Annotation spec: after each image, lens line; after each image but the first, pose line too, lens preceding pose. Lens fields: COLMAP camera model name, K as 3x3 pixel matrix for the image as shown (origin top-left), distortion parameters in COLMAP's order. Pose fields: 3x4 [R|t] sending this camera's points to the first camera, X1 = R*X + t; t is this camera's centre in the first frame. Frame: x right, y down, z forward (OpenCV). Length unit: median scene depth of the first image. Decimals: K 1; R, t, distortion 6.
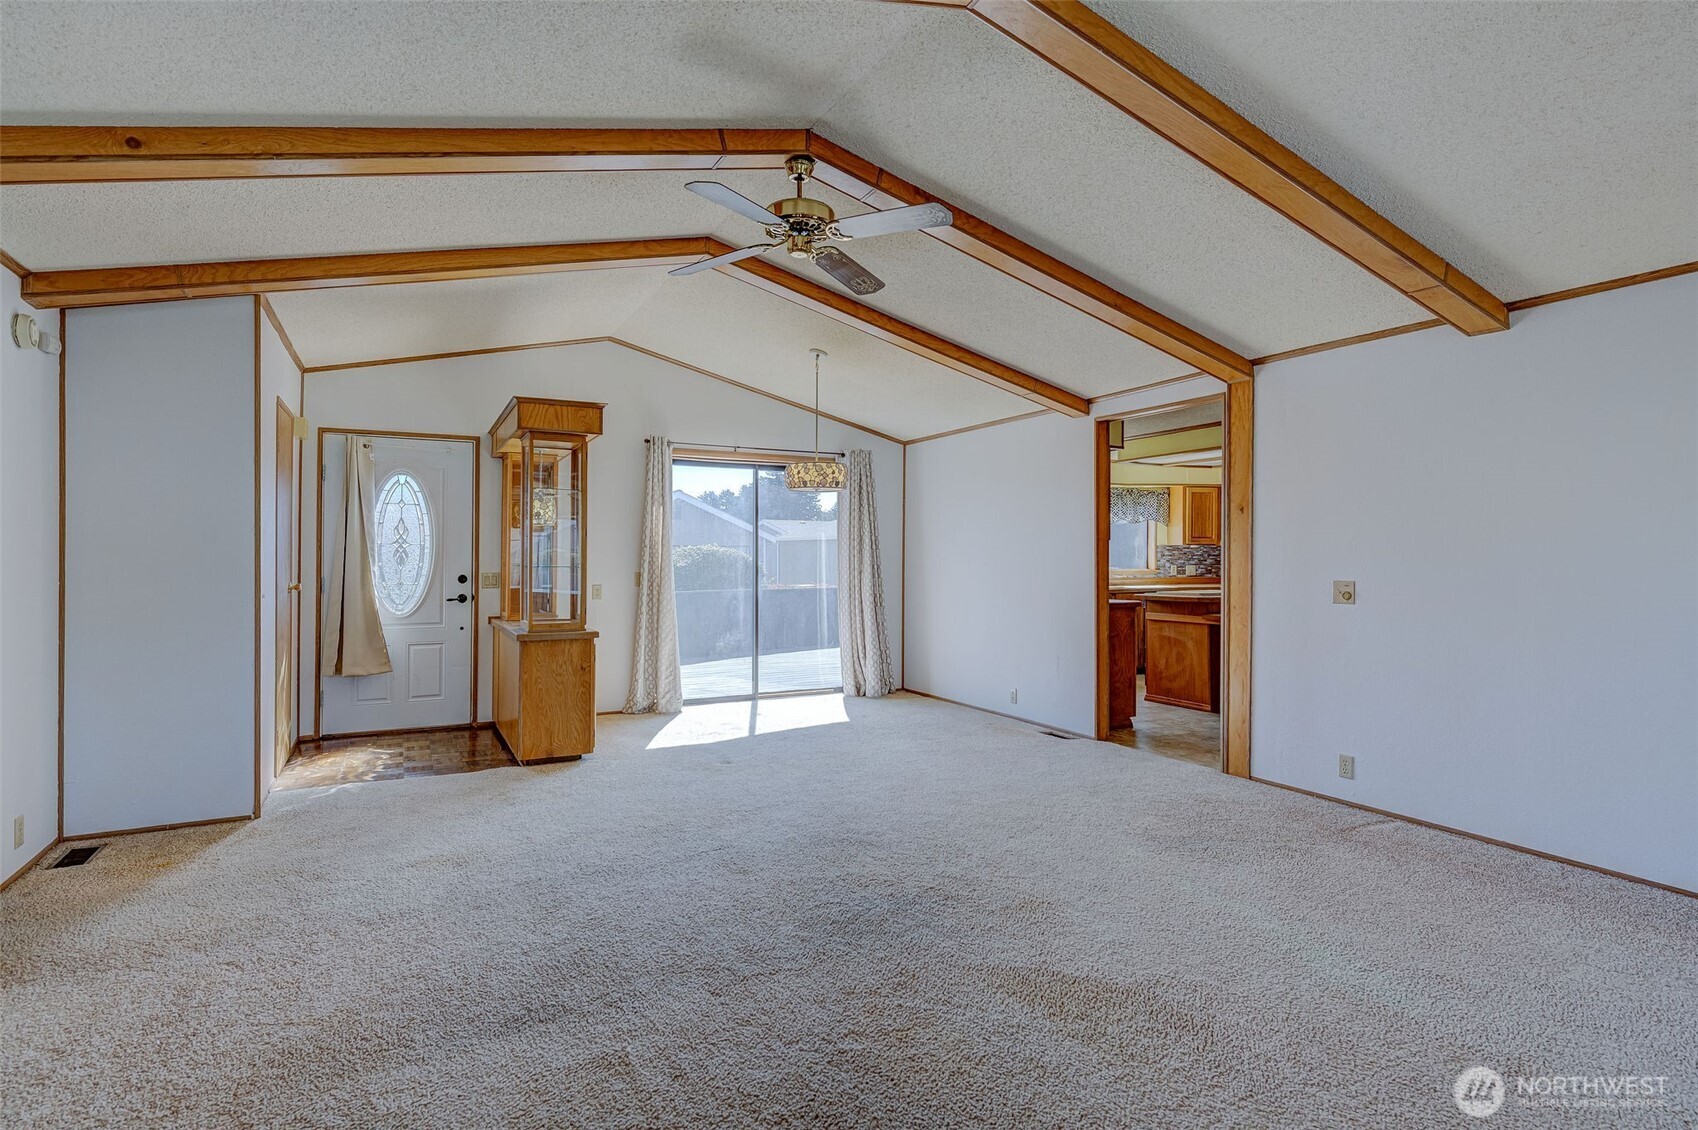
lens RADIAL K [[858.4, 0, 848.3], [0, 858.4, 558.1], [0, 0, 1]] dist [0.001006, -0.000946]
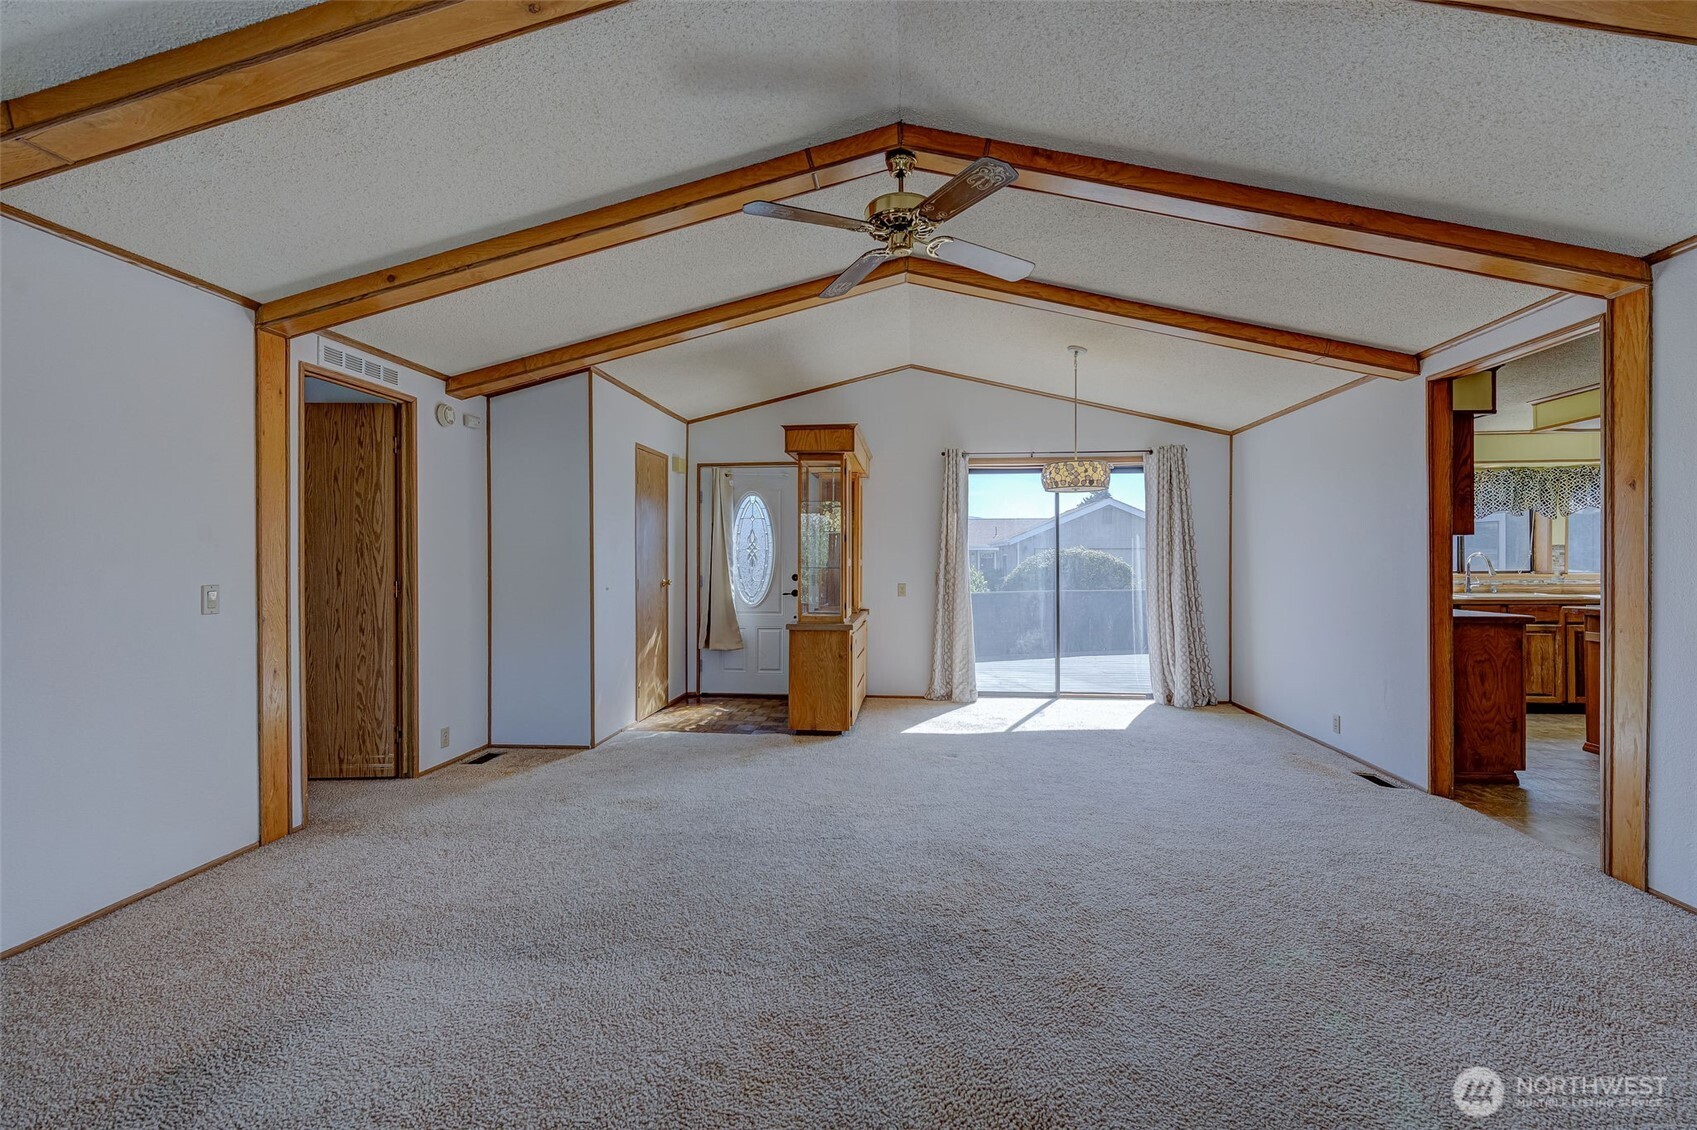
lens RADIAL K [[748.1, 0, 848.2], [0, 748.1, 561.0], [0, 0, 1]] dist [0.000271, -0.001059]
pose [[0.837309, -0.002603, -0.546723, 0.212270], [0.003089, 0.999995, -0.000030, 0.000865], [0.546721, -0.001663, 0.837313, 0.144880]]
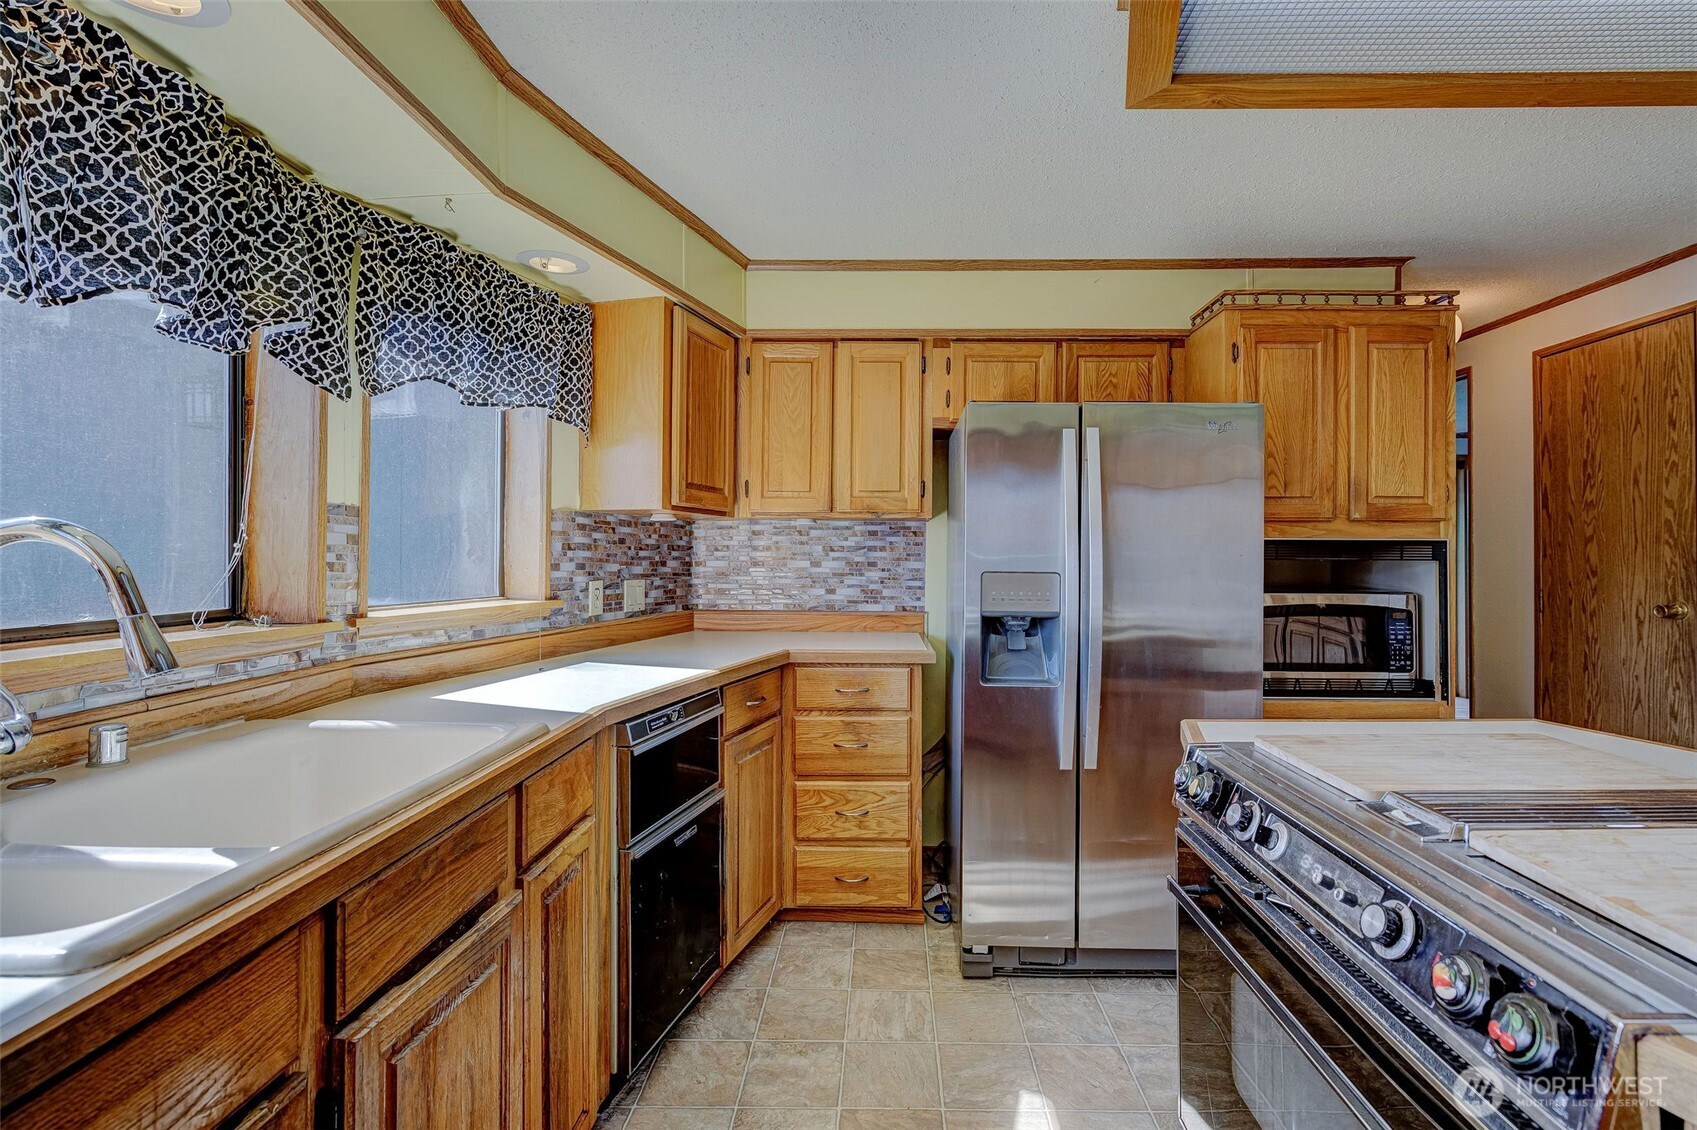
lens RADIAL K [[759.3, 0, 884.3], [0, 759.3, 548.0], [0, 0, 1]] dist [0.001521, -0.004260]
pose [[0.470015, 0.008090, 0.882621, 0.330593], [0.002571, 0.999941, -0.010534, 0.000101], [-0.882655, 0.007220, 0.469966, 1.316858]]
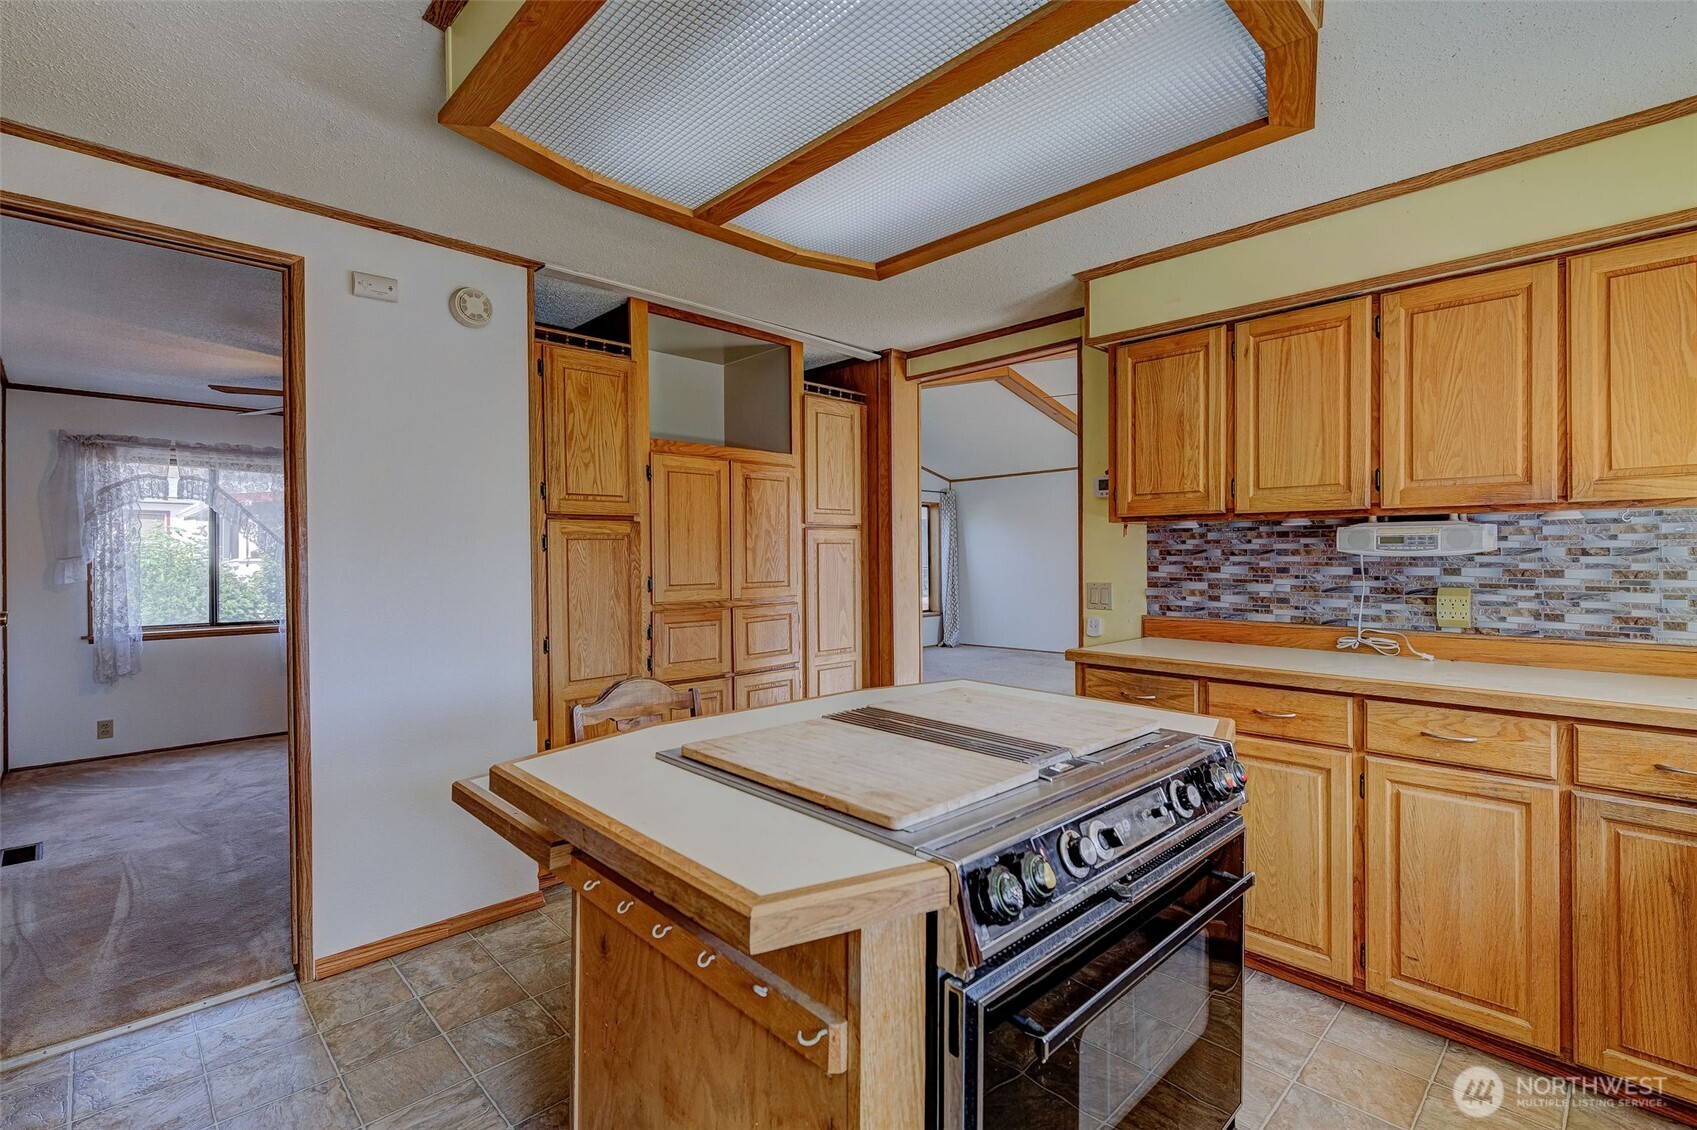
lens RADIAL K [[767.2, 0, 851.8], [0, 767.2, 559.7], [0, 0, 1]] dist [0.000716, 0.000169]
pose [[-0.958930, 0.002061, -0.283635, 0.615601], [0.000361, 0.999982, 0.006046, -0.000980], [0.283642, 0.005696, -0.958913, 1.465987]]
